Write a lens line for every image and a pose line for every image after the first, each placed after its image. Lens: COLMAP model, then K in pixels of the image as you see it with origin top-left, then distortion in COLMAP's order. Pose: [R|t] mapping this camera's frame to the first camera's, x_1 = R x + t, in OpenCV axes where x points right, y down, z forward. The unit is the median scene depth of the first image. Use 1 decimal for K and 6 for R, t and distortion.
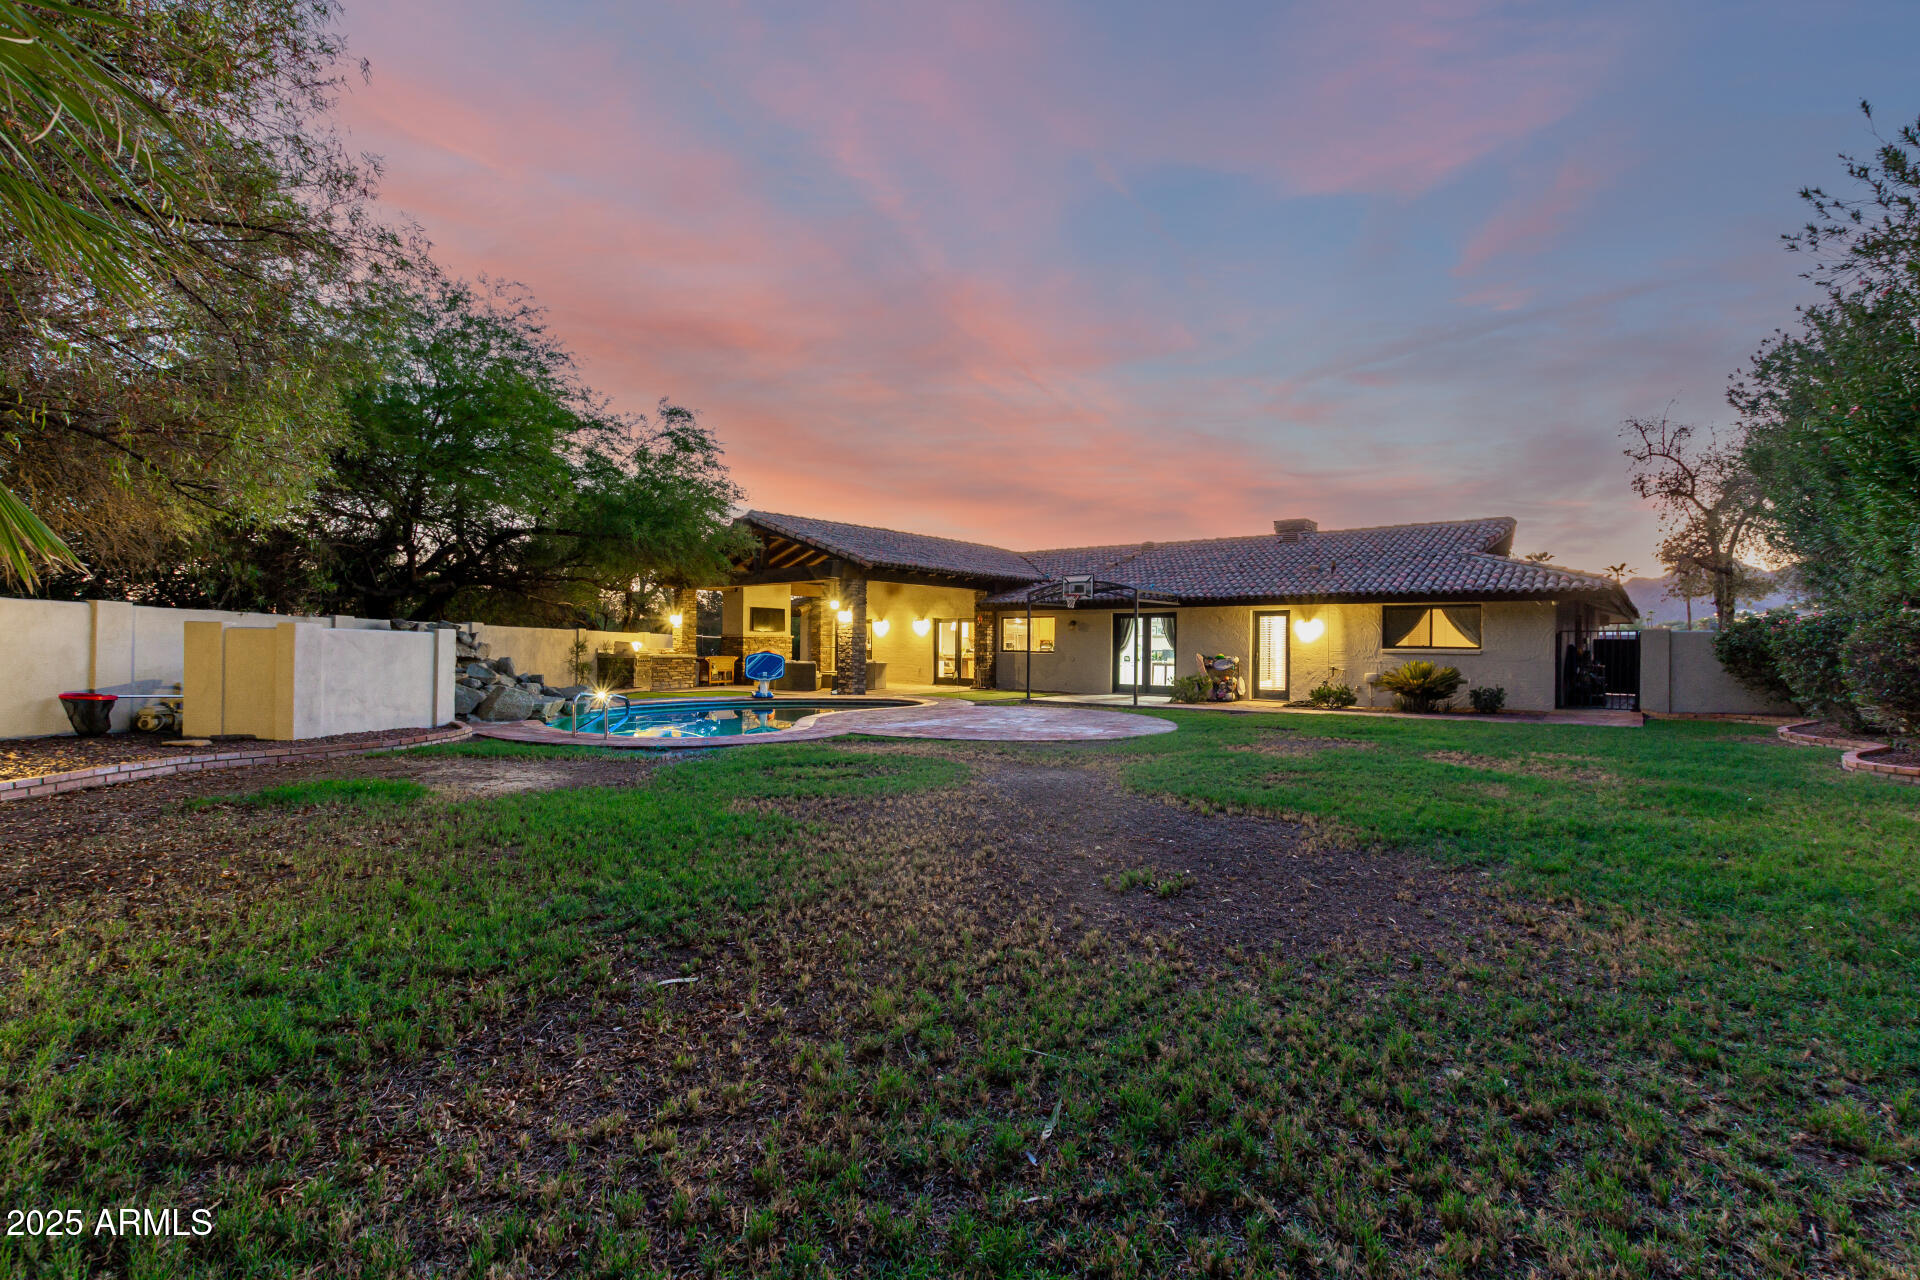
lens RADIAL K [[872.8, 0, 960.0], [0, 872.8, 640.0], [0, 0, 1]] dist [0.005383, 0.000106]
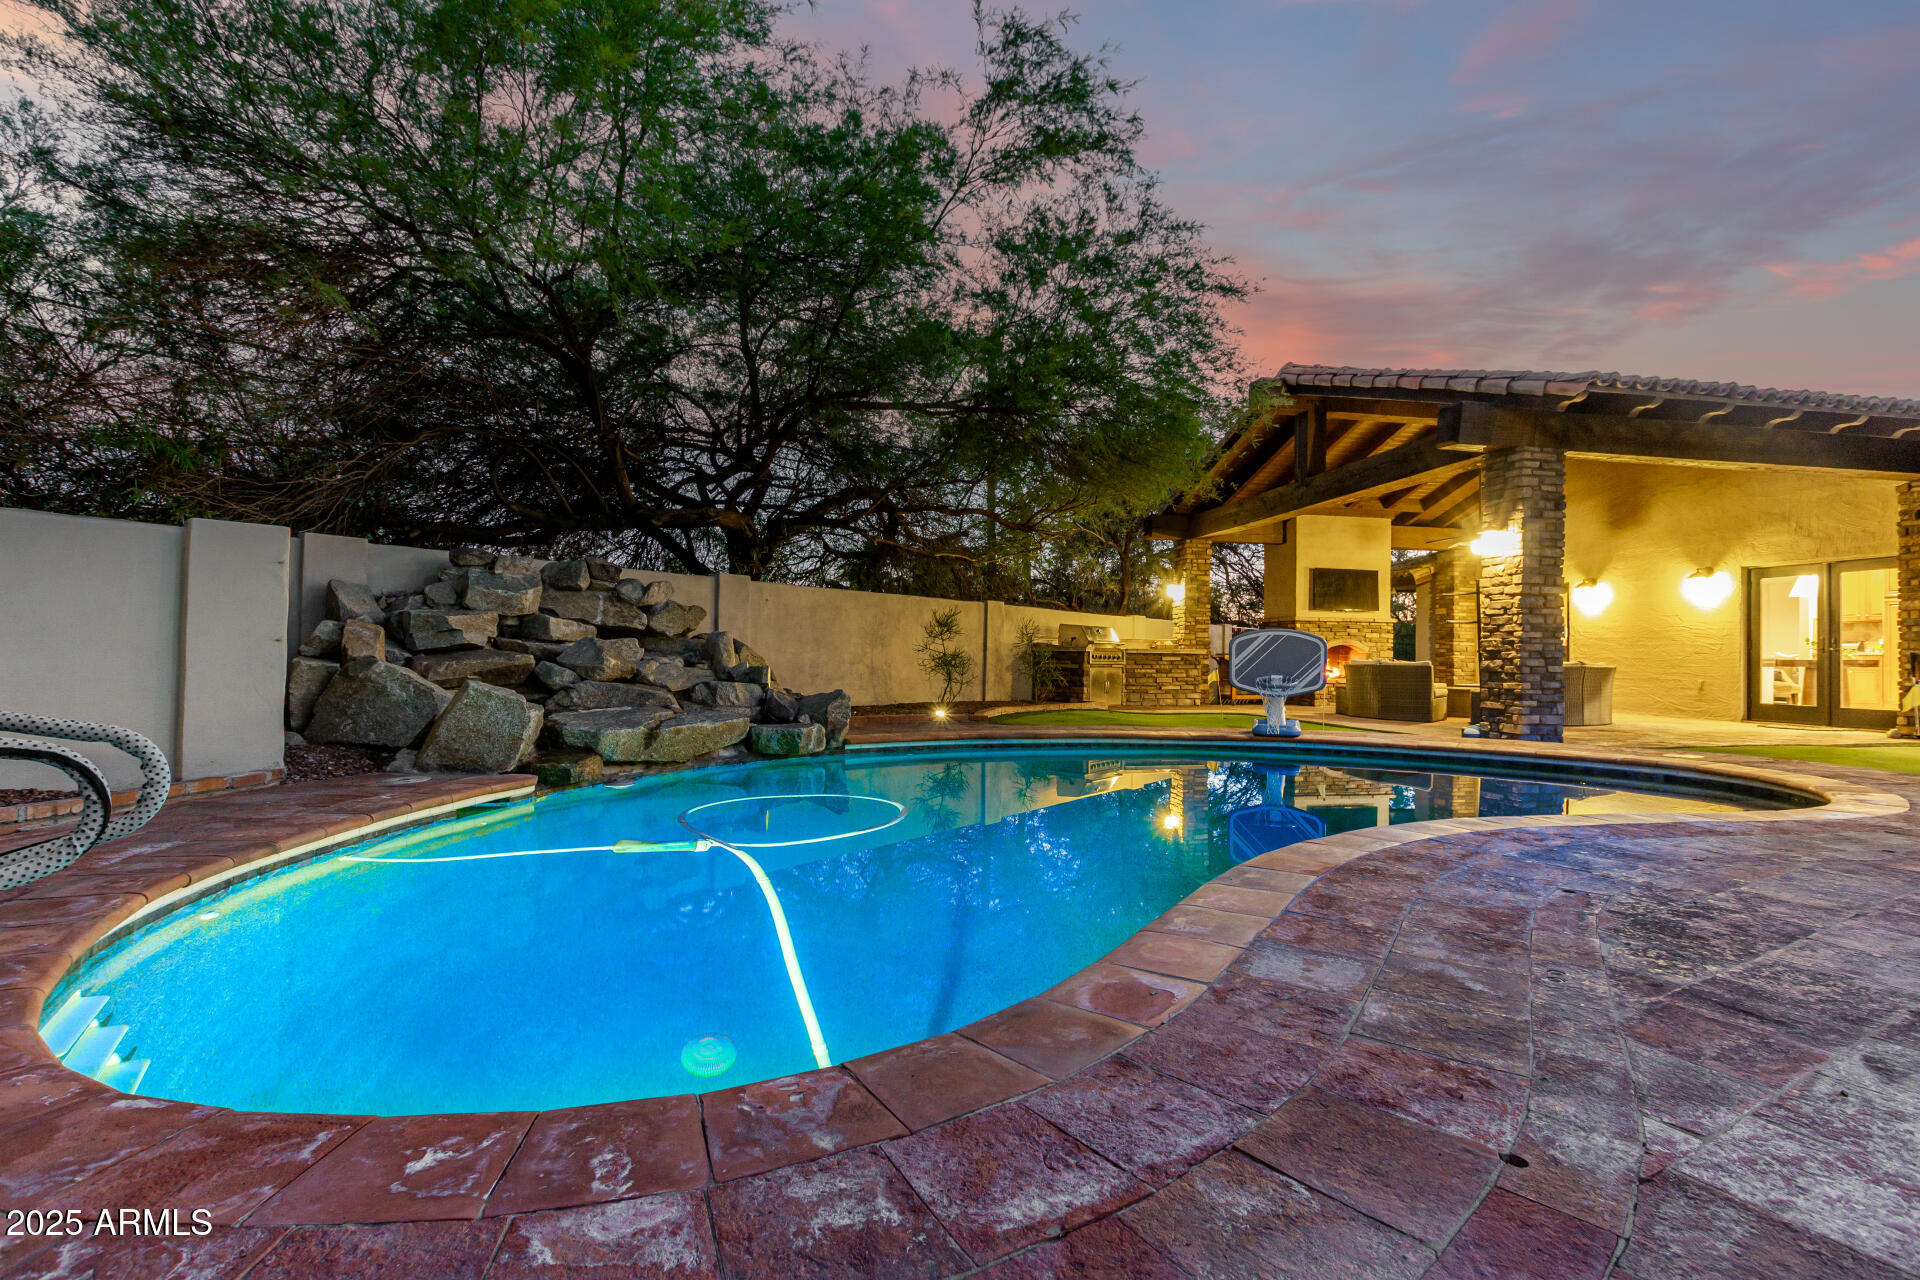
lens RADIAL K [[872.8, 0, 960.0], [0, 872.8, 640.0], [0, 0, 1]] dist [0.005383, 0.000106]
pose [[0.767733, -0.009002, -0.640706, -0.060915], [-0.002937, 0.999841, -0.017568, 0.023826], [0.640763, 0.015369, 0.767585, 0.500247]]
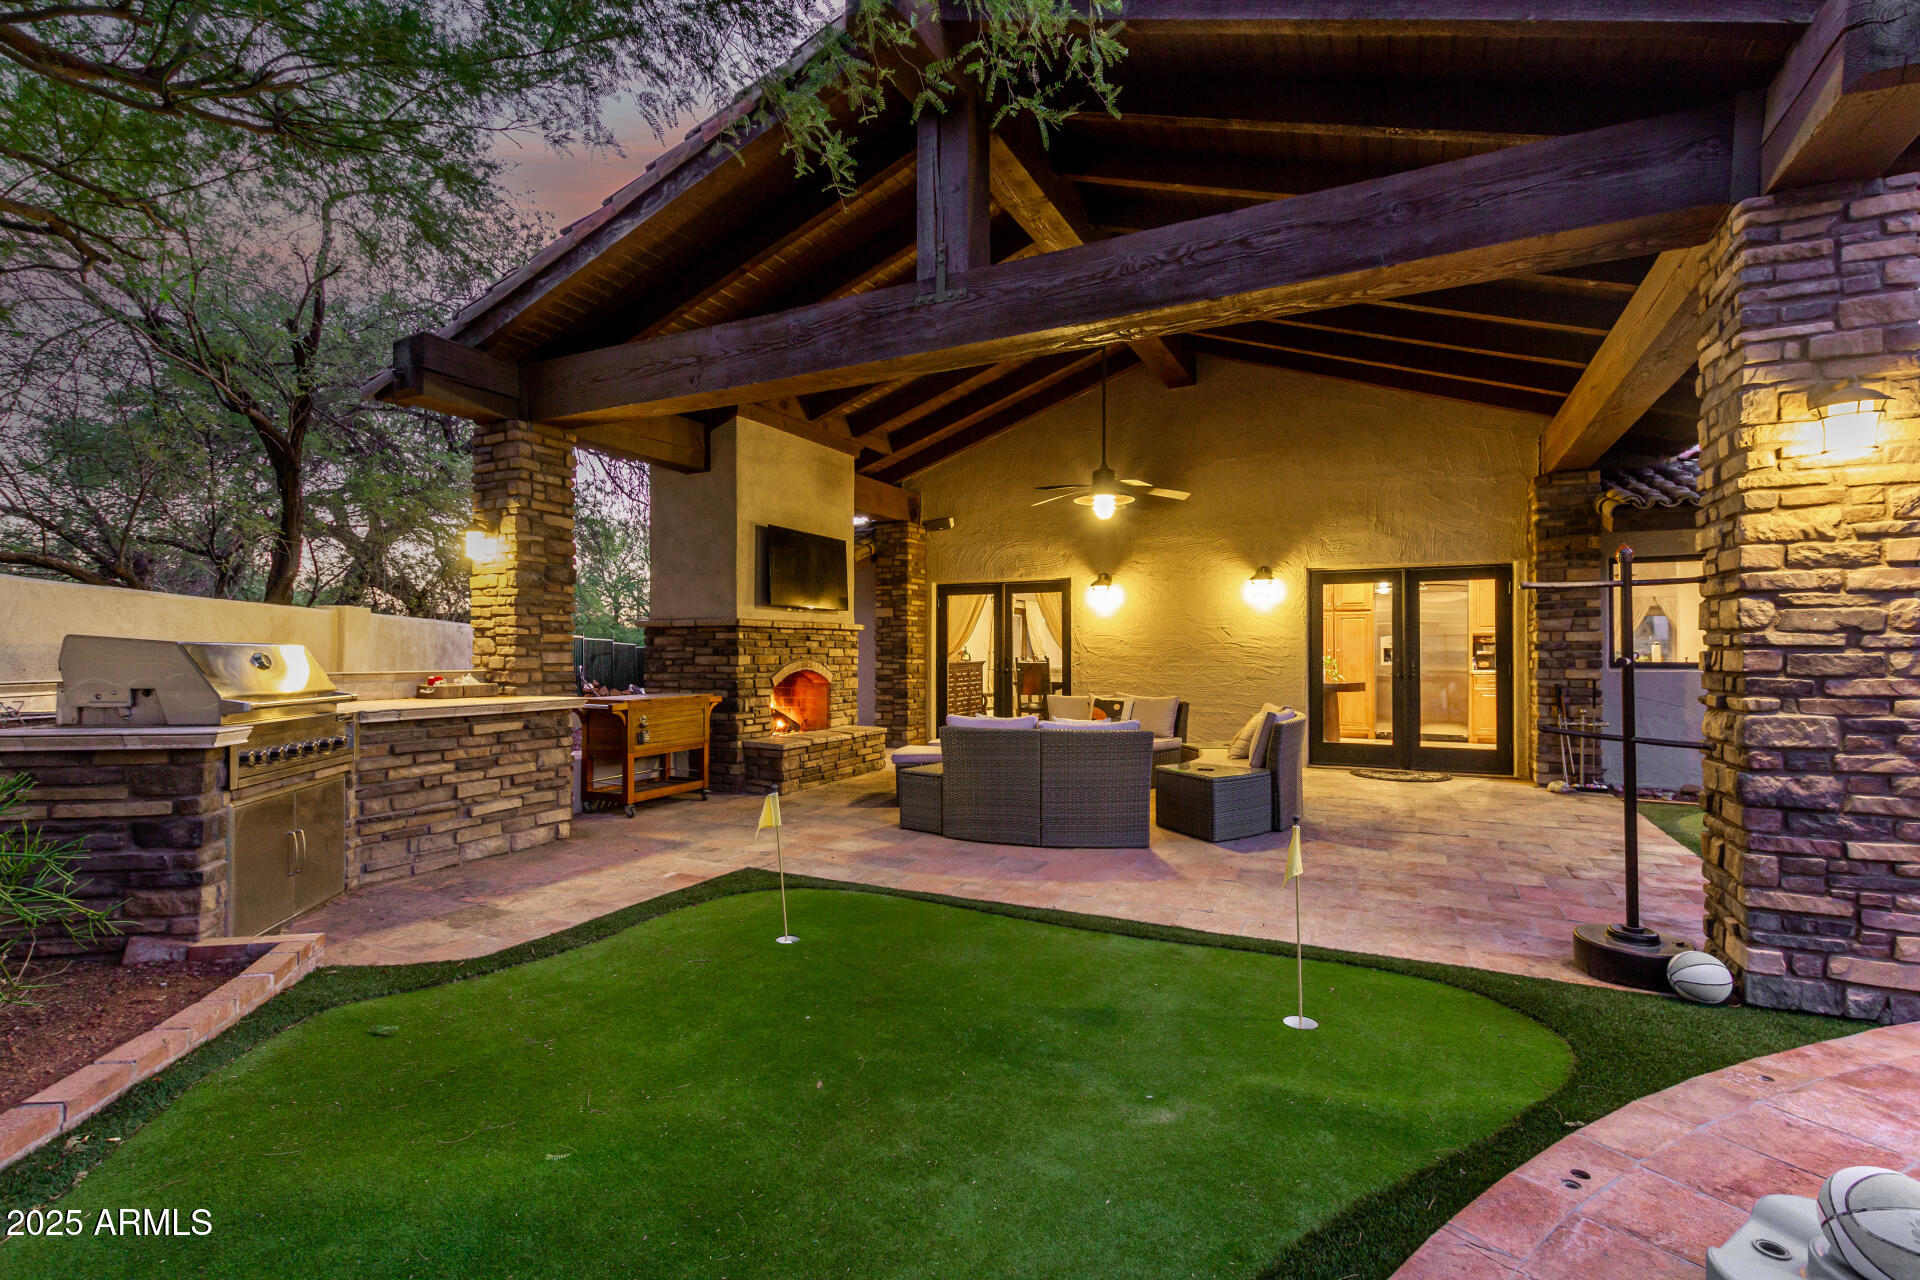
lens RADIAL K [[872.8, 0, 960.0], [0, 872.8, 640.0], [0, 0, 1]] dist [0.005383, 0.000106]
pose [[0.977852, -0.005717, 0.209221, -0.281359], [0.007125, 0.999957, -0.005974, 0.004240], [-0.209178, 0.007332, 0.977850, 0.836281]]
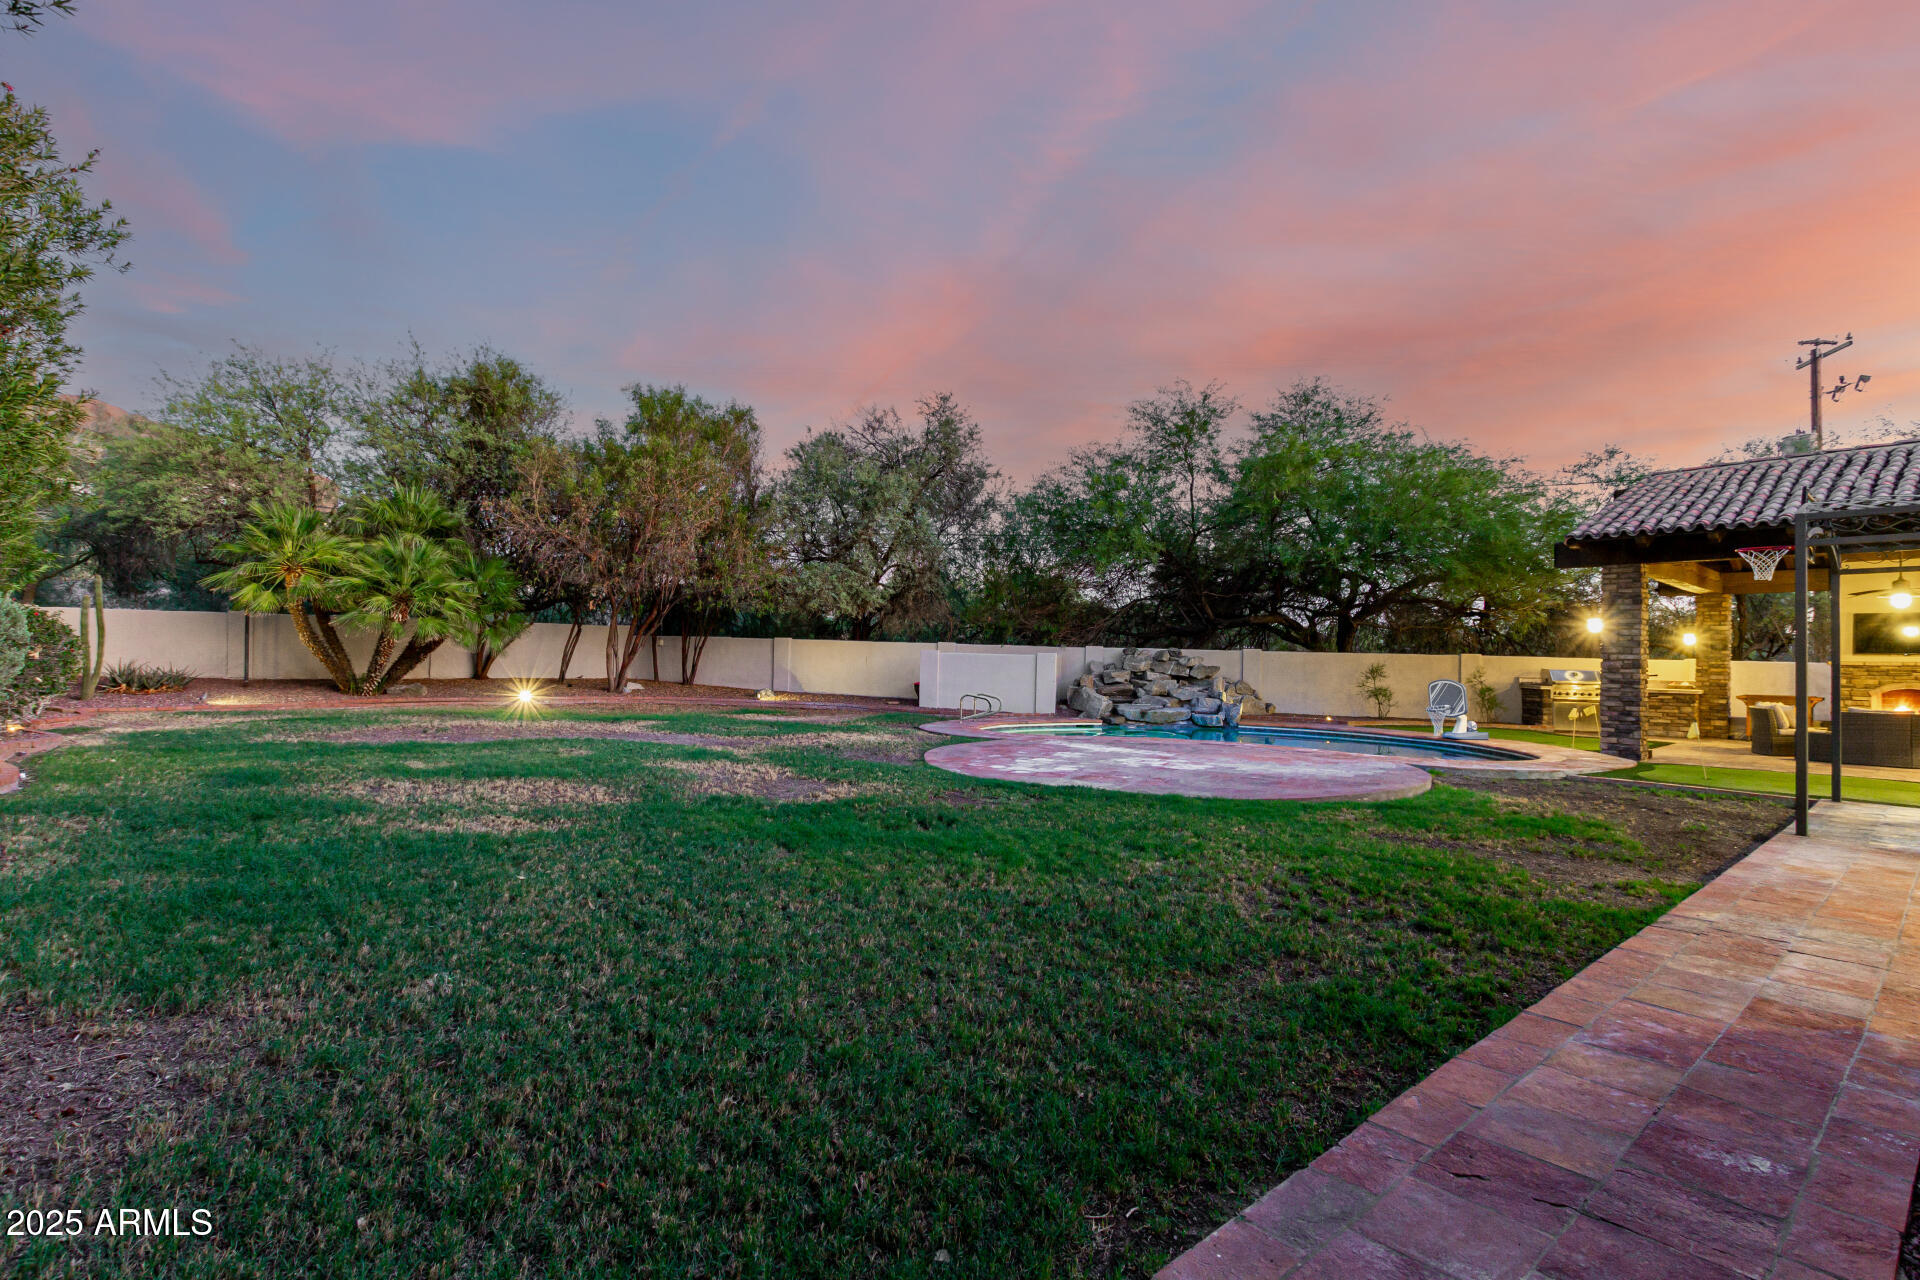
lens RADIAL K [[872.8, 0, 960.0], [0, 872.8, 640.0], [0, 0, 1]] dist [0.005383, 0.000106]
pose [[-0.182239, -0.034126, -0.982662, 0.532425], [-0.014554, 0.999382, -0.032008, 0.008994], [0.983147, 0.008469, -0.182623, 0.622754]]
